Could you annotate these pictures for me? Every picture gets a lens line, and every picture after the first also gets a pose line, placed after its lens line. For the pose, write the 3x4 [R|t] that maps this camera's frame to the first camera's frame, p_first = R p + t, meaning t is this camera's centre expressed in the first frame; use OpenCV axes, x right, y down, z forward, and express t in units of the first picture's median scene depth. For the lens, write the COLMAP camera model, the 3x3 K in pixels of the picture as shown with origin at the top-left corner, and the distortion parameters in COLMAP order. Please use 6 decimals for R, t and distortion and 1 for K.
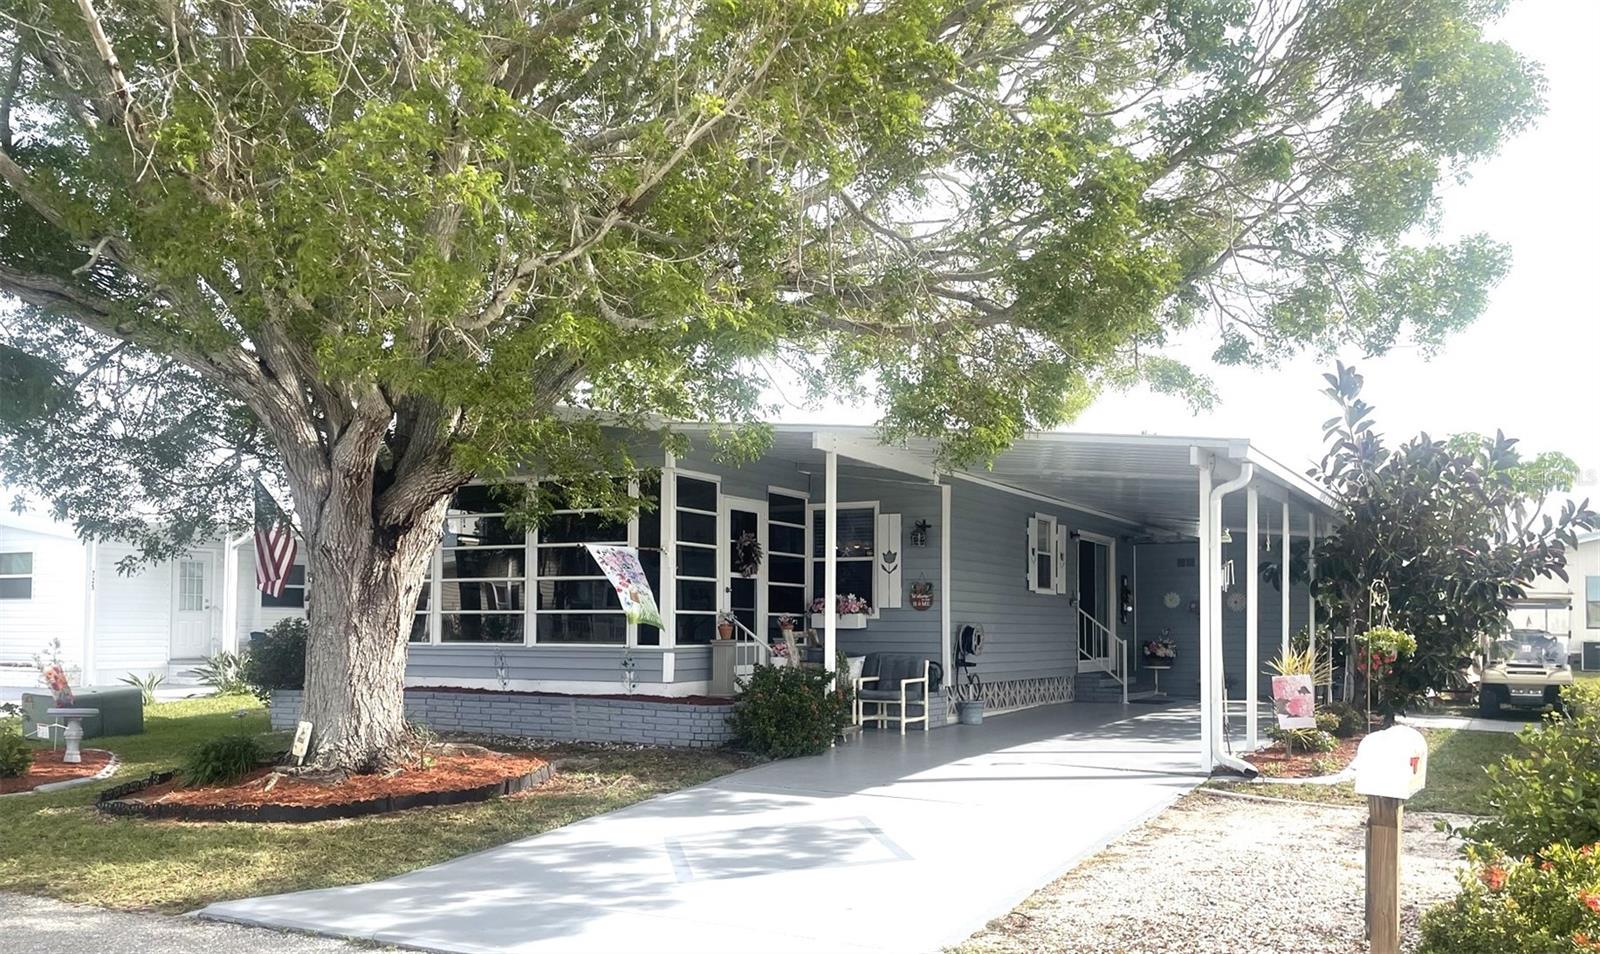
lens RADIAL K [[1151.0, 0, 804.1], [0, 1151.0, 606.2], [0, 0, 1]] dist [0.082961, -0.000525]
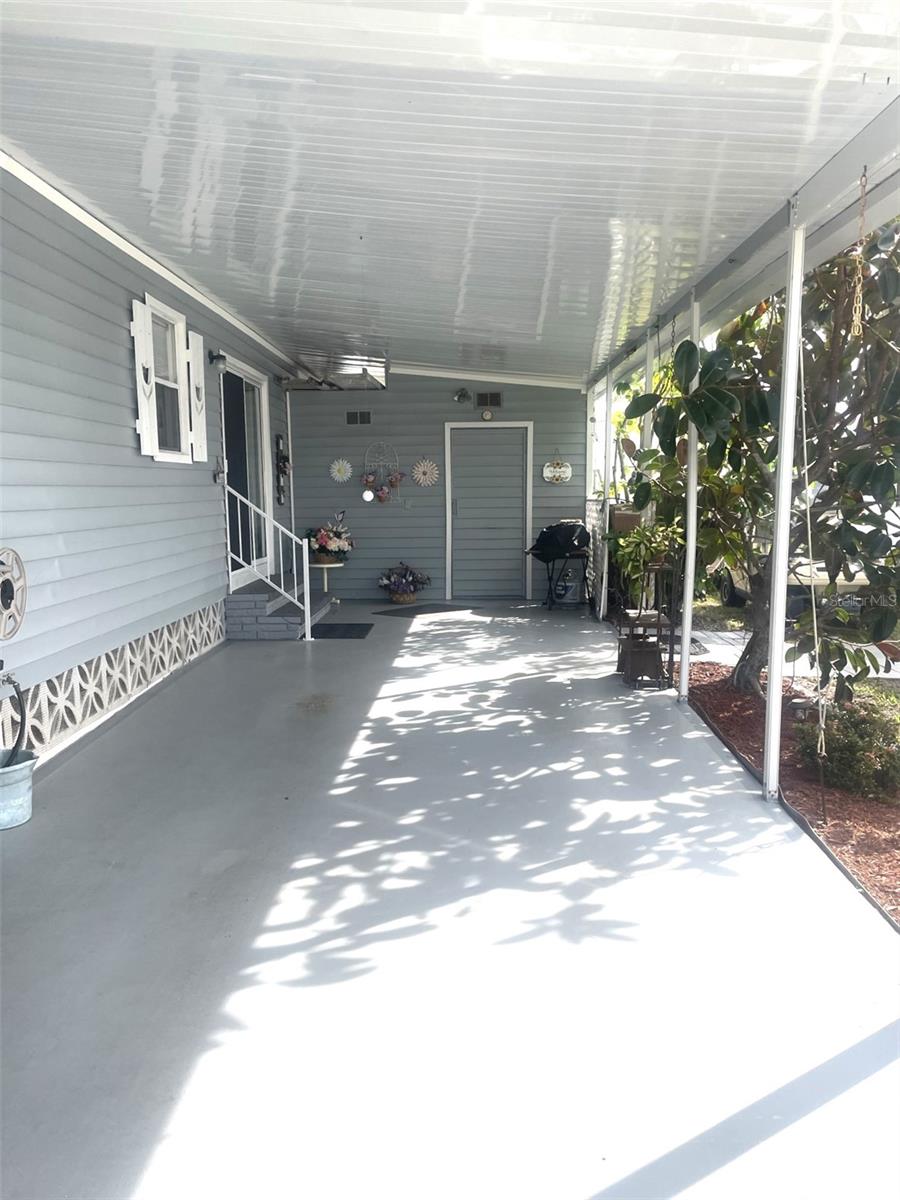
lens RADIAL K [[915.7, 0, 423.4], [0, 915.7, 603.3], [0, 0, 1]] dist [0.068747, -0.076438]
pose [[0.882075, -0.072290, 0.465530, 0.133461], [0.004807, 0.989487, 0.144545, -0.008710], [-0.471085, -0.125262, 0.873149, 0.697478]]
